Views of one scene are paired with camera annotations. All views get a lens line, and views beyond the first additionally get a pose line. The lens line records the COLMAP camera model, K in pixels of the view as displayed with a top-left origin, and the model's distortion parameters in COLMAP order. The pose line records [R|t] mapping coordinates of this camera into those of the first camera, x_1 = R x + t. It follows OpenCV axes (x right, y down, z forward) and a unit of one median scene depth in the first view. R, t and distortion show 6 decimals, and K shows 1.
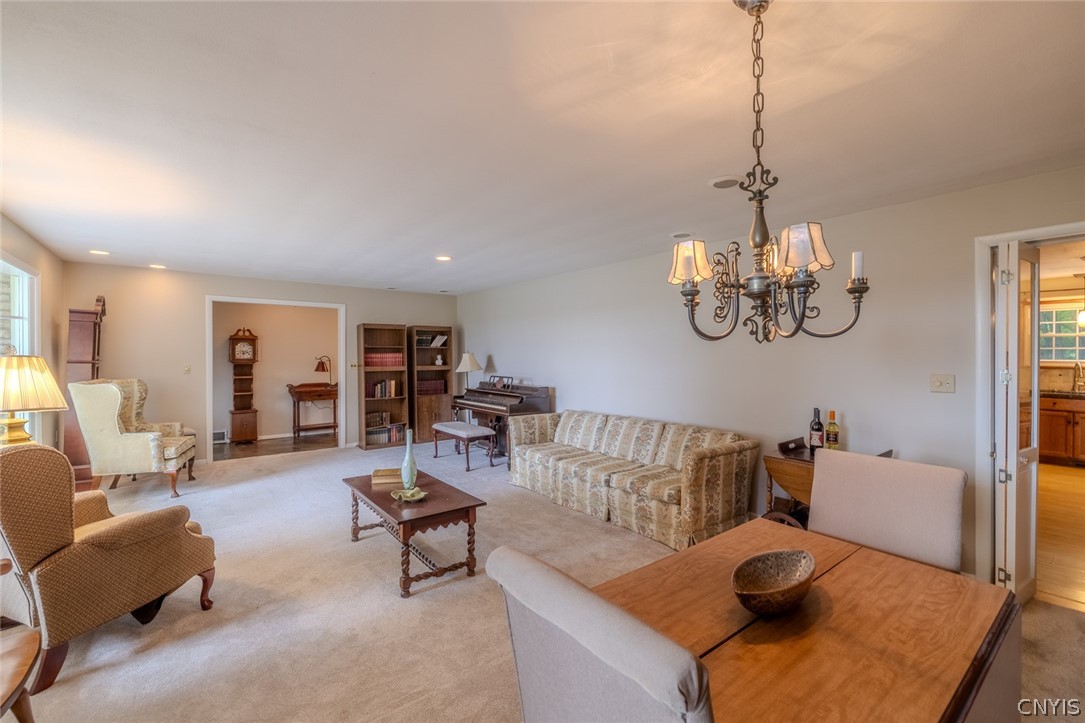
lens RADIAL K [[456.3, 0, 535.4], [0, 456.3, 355.0], [0, 0, 1]] dist [-0.002516, -0.000368]
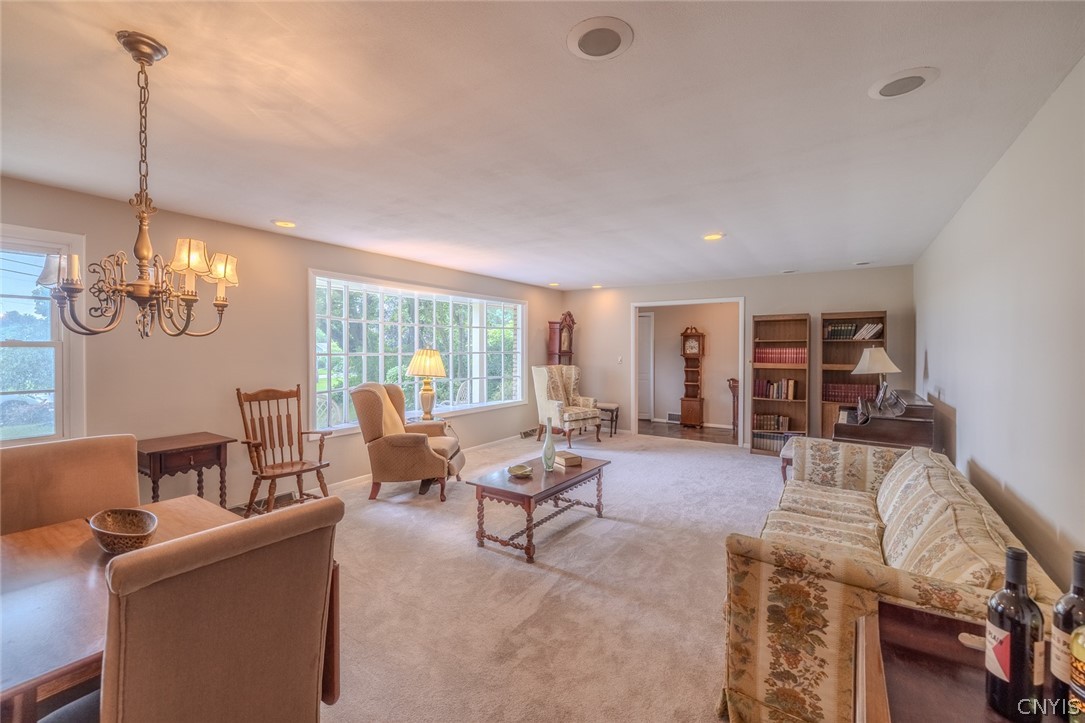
lens RADIAL K [[456.3, 0, 537.3], [0, 456.3, 357.2], [0, 0, 1]] dist [-0.002516, -0.000368]
pose [[0.322464, 0.016679, -0.946435, 0.352604], [-0.001717, 0.999853, 0.017036, -0.000781], [0.946580, -0.003868, 0.322445, 0.286053]]
